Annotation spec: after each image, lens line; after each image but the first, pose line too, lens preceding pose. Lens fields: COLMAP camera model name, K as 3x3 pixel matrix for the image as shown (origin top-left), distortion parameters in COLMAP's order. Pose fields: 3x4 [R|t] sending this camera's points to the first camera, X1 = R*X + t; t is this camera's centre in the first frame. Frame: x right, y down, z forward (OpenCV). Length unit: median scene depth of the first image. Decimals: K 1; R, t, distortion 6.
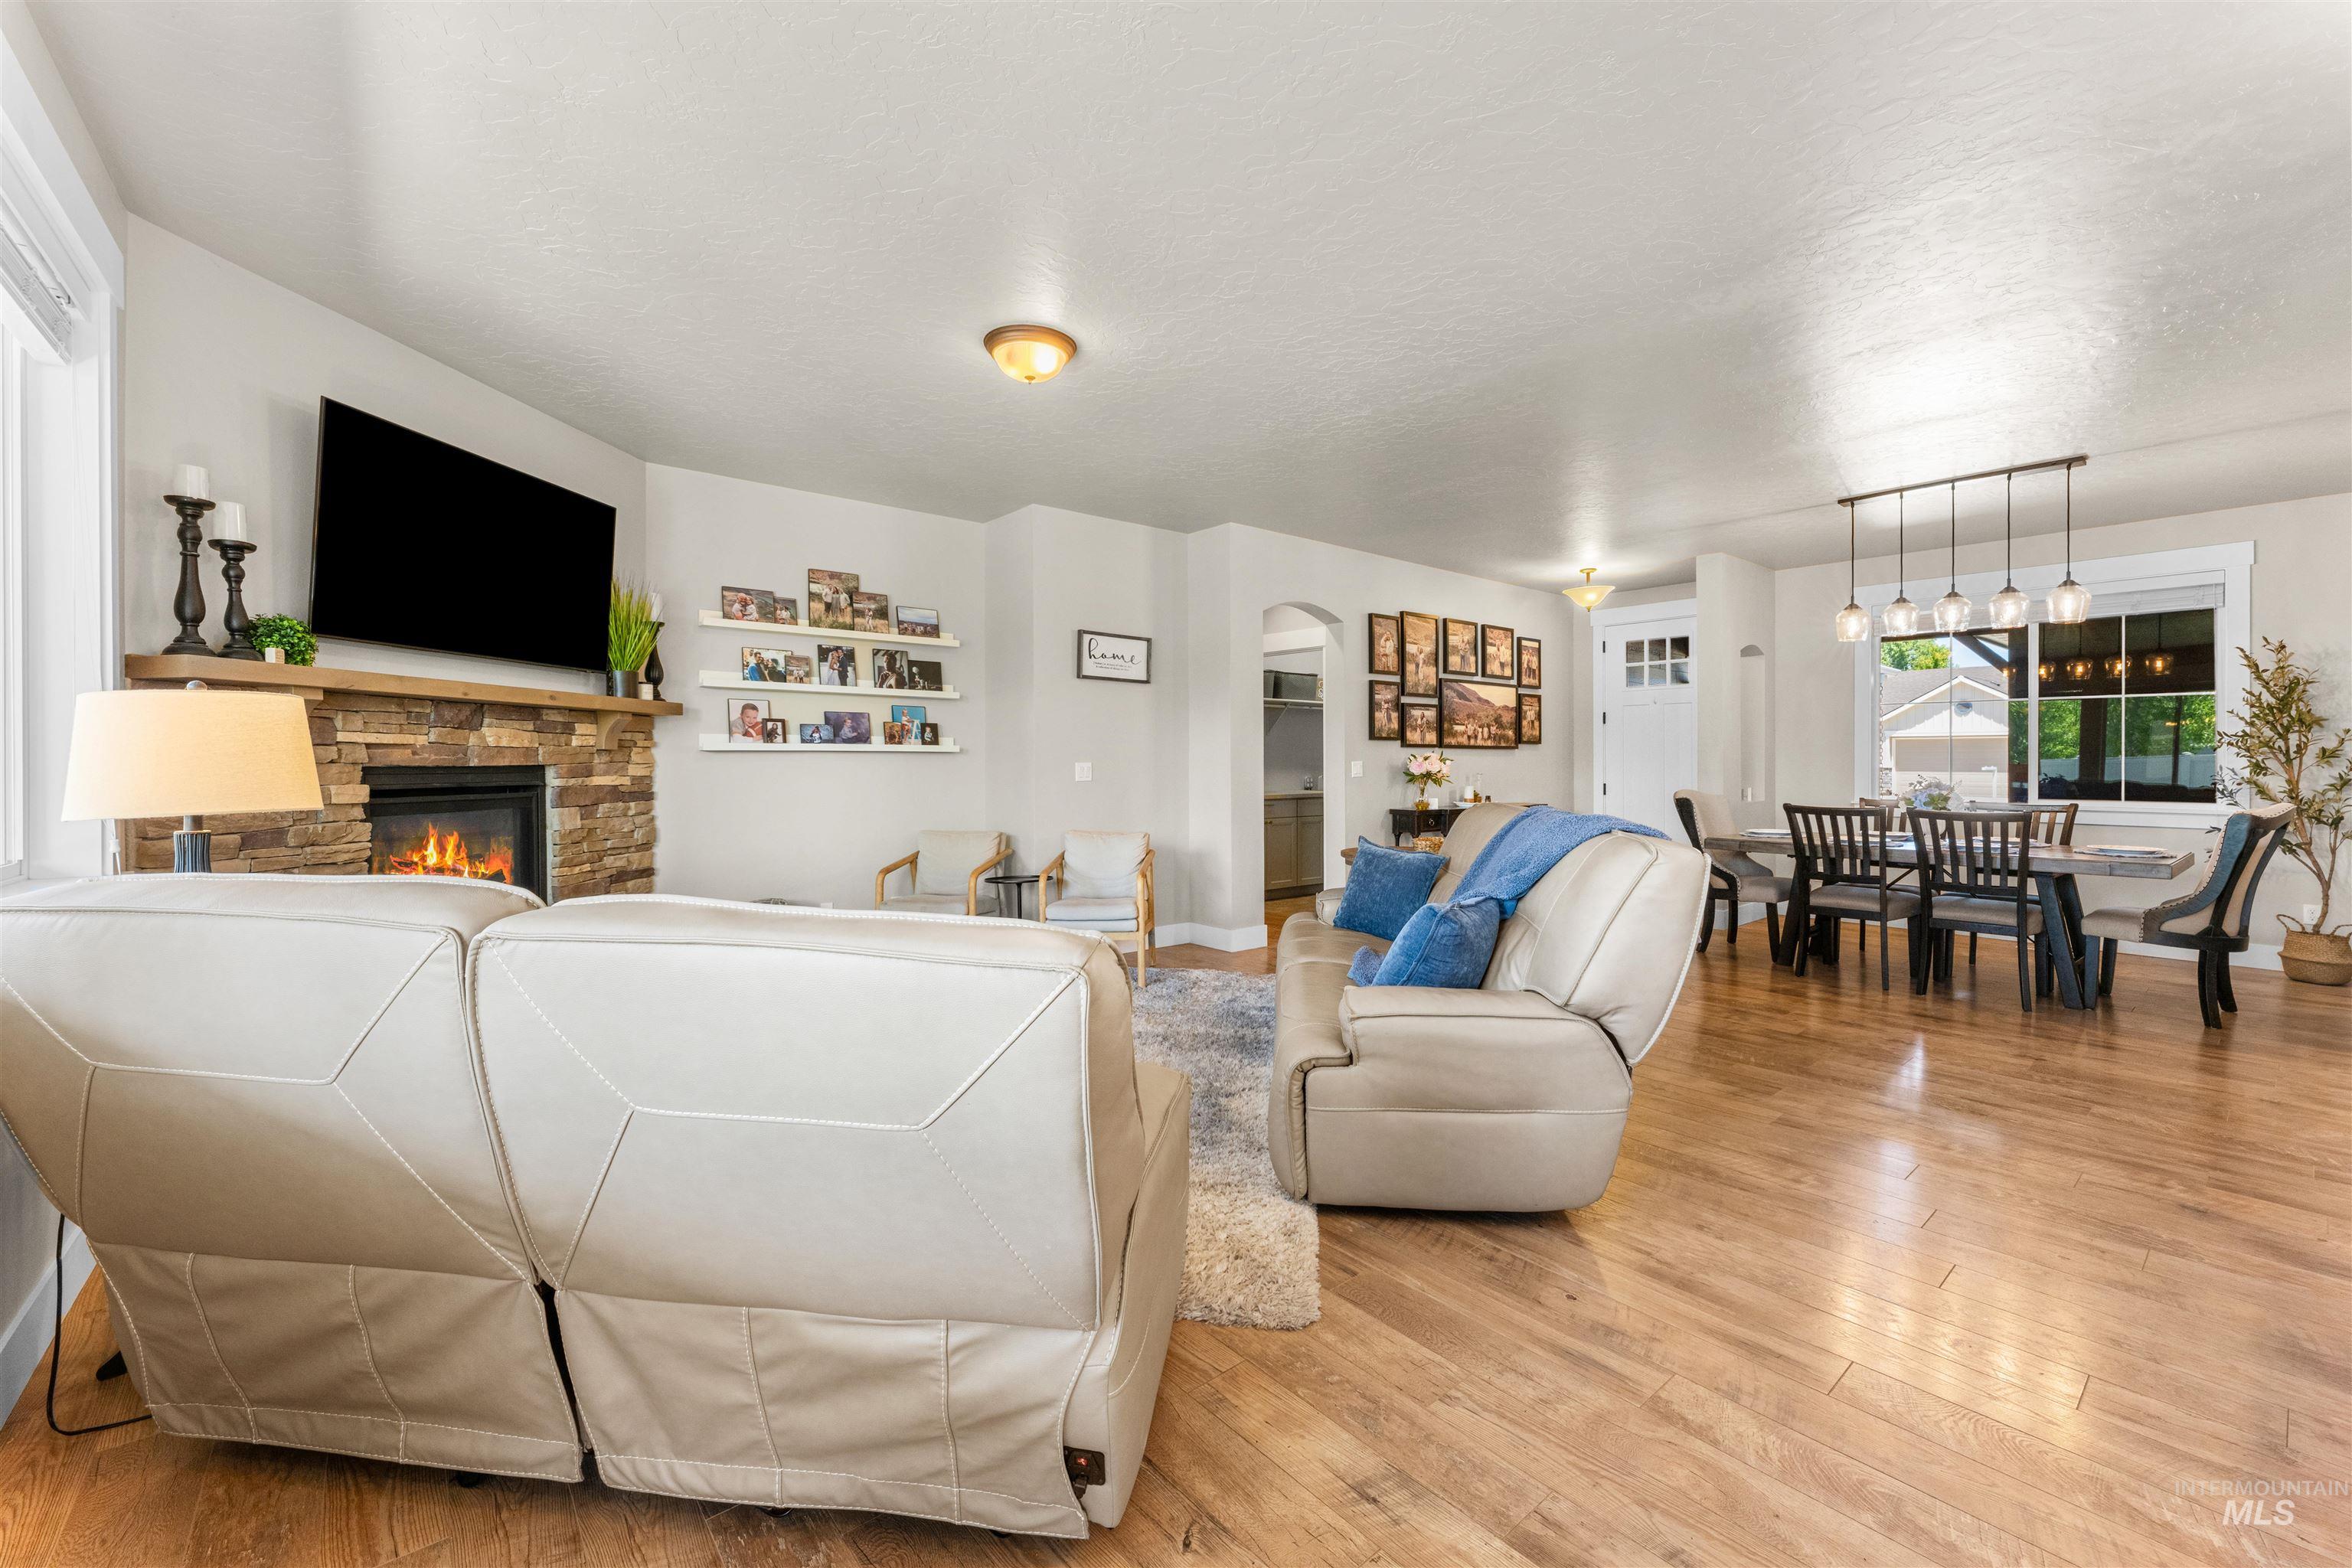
lens RADIAL K [[947.2, 0, 1186.0], [0, 947.2, 764.4], [0, 0, 1]] dist [0.000496, -0.000791]
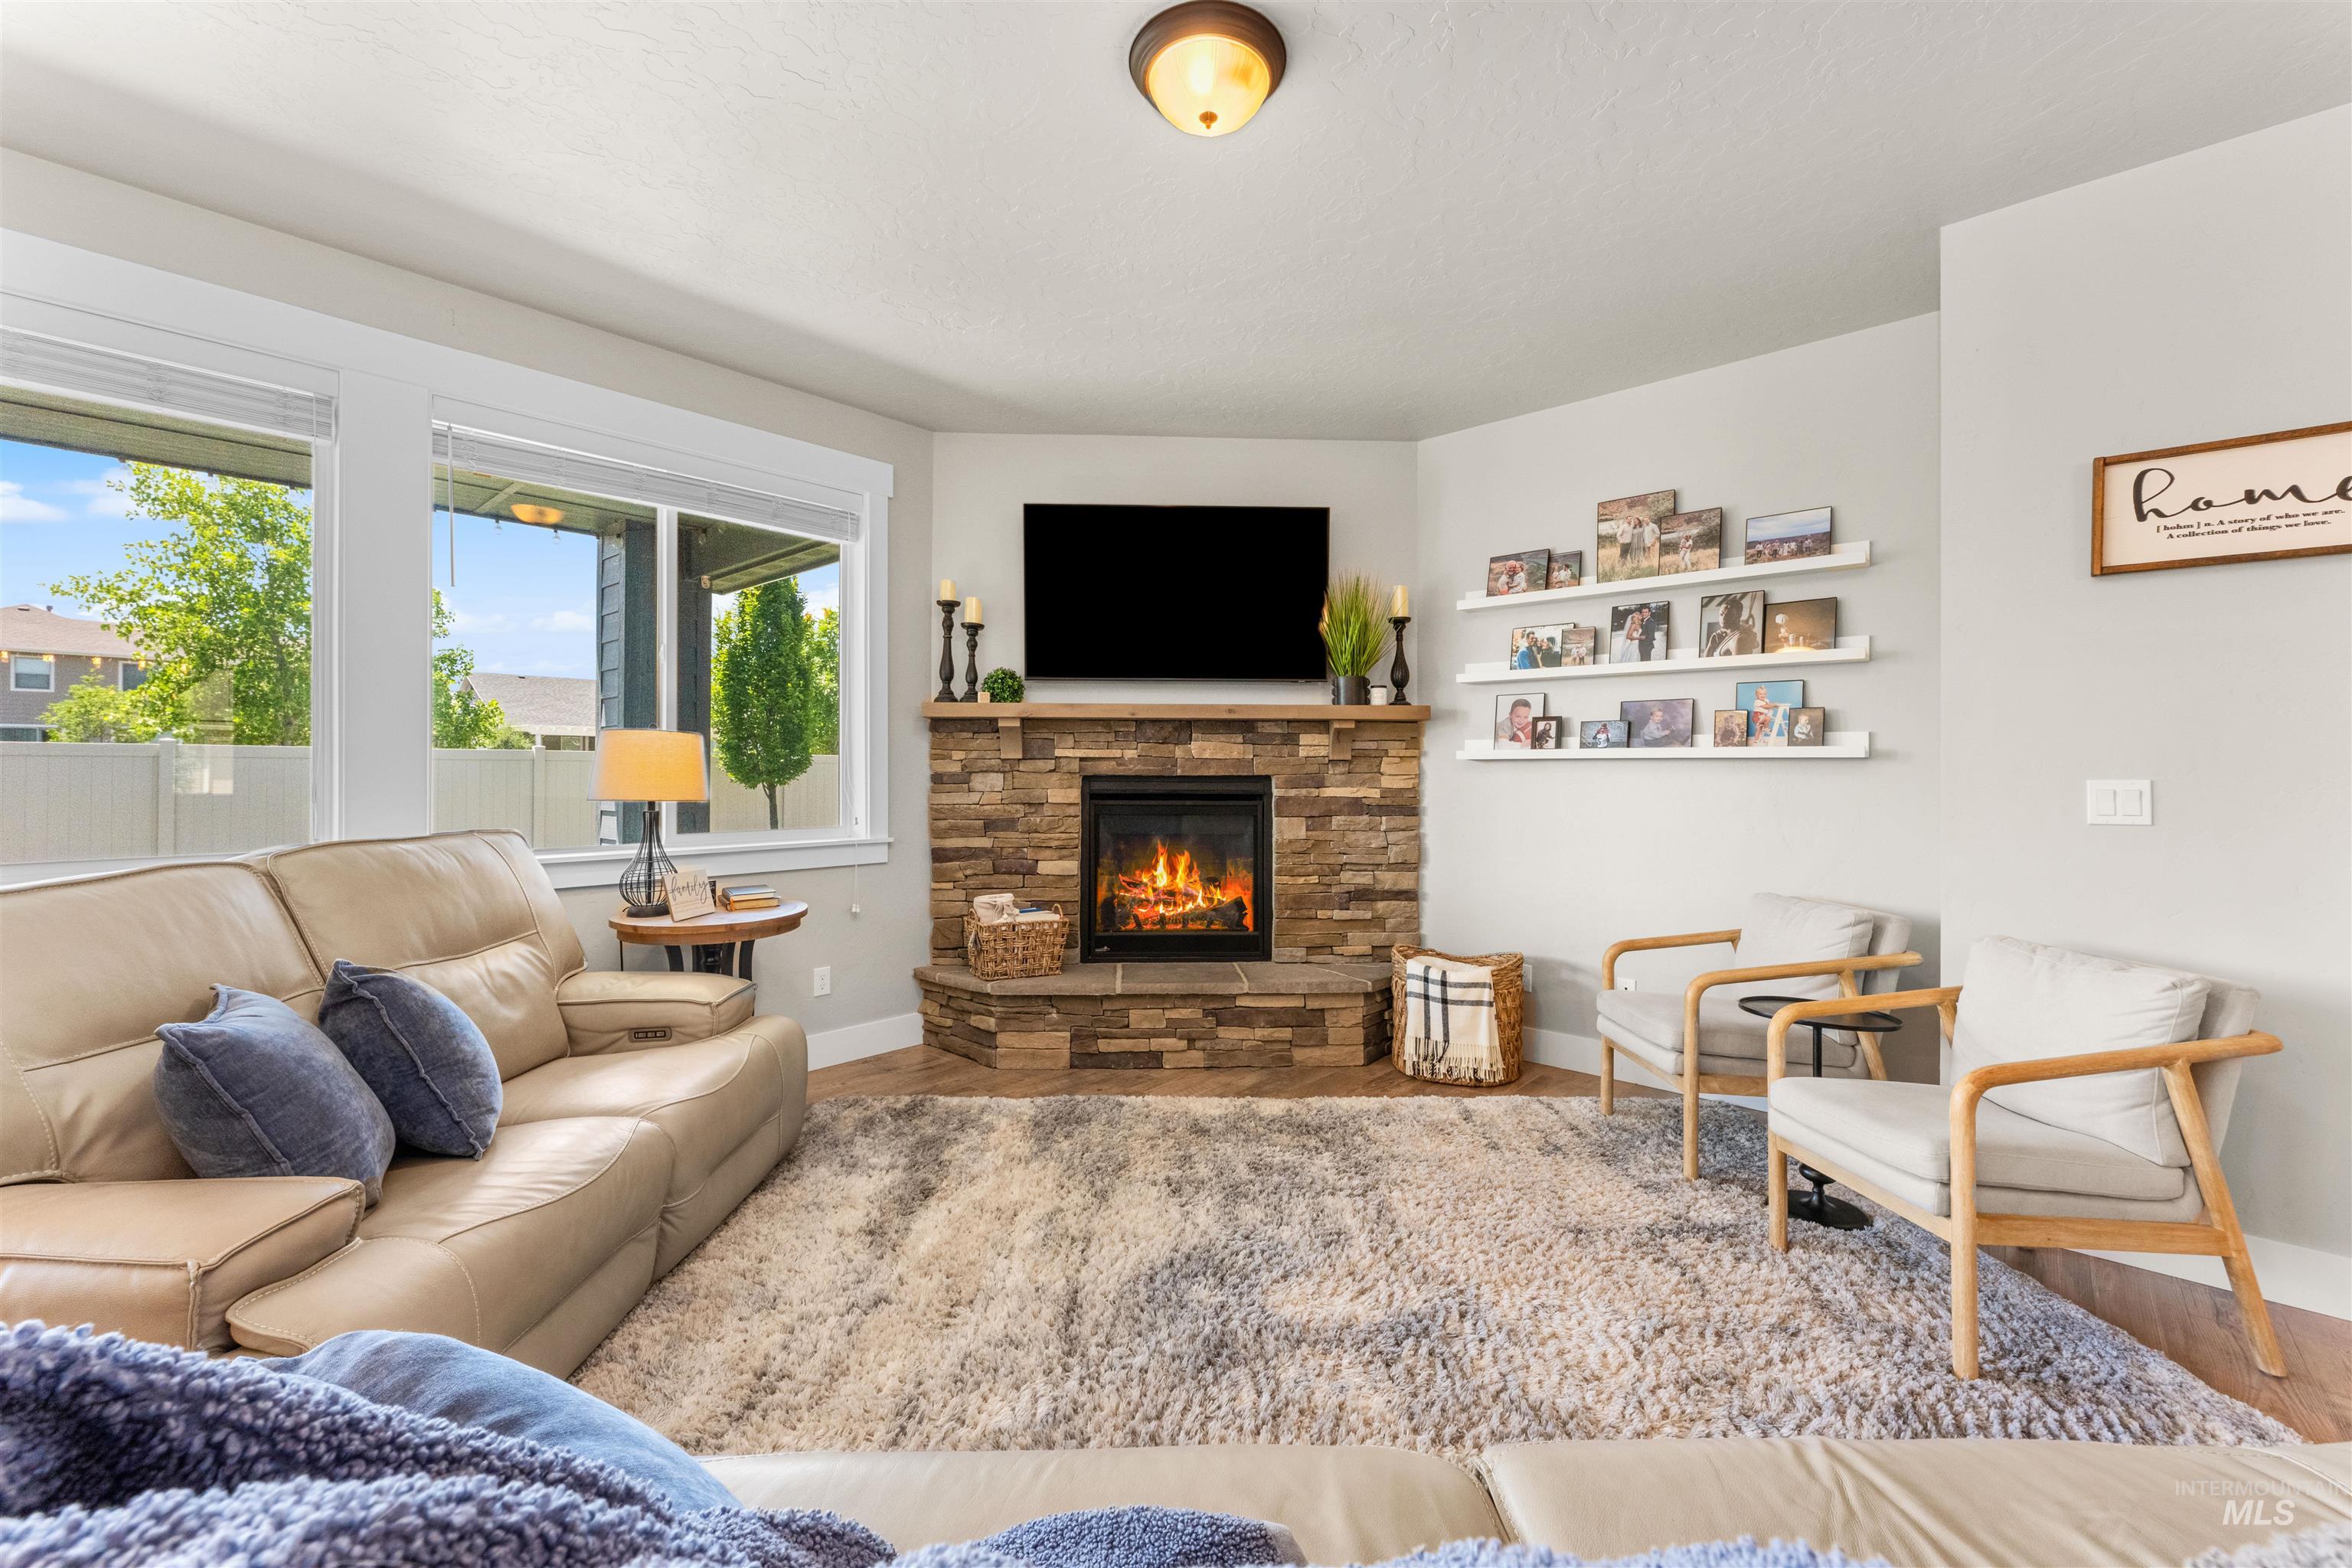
lens RADIAL K [[947.2, 0, 1174.6], [0, 947.2, 762.3], [0, 0, 1]] dist [0.000496, -0.000791]
pose [[0.125211, -0.008055, -0.992097, 0.265223], [-0.006647, 0.999938, -0.008957, -0.002864], [0.992108, 0.007716, 0.125150, 0.588978]]
